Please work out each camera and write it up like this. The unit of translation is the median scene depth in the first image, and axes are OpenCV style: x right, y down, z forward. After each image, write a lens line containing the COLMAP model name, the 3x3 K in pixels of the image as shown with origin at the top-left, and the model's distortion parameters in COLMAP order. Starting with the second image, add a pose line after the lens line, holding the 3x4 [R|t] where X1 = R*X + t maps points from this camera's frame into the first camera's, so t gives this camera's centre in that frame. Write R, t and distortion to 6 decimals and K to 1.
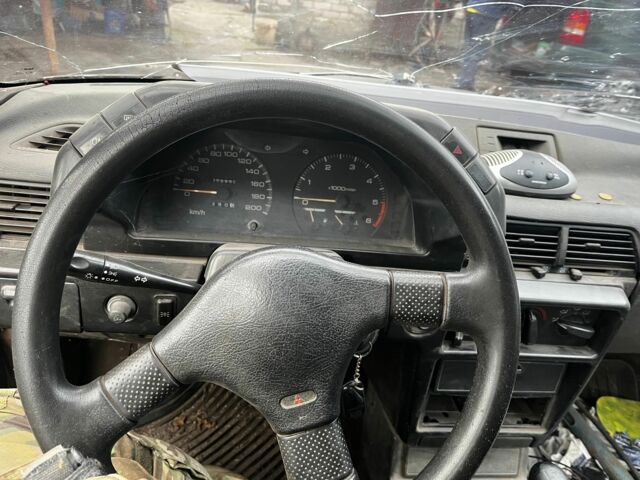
lens RADIAL K [[512.0, 0, 312.0], [0, 512.0, 241.2], [0, 0, 1]] dist [0.090439, -0.158912]
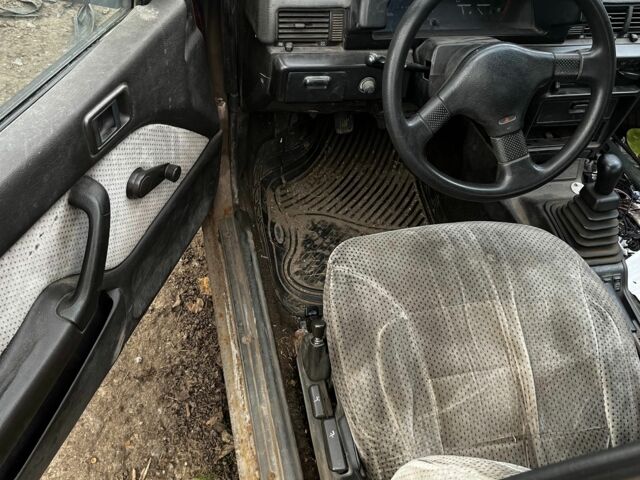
lens RADIAL K [[637.6, 0, 320.0], [0, 637.6, 240.0], [0, 0, 1]] dist [0.010459, 0.011797]
pose [[0.992955, -0.100155, 0.063312, -0.594800], [0.070180, 0.927649, 0.366801, -0.141465], [-0.095468, -0.359774, 0.928143, -0.887531]]
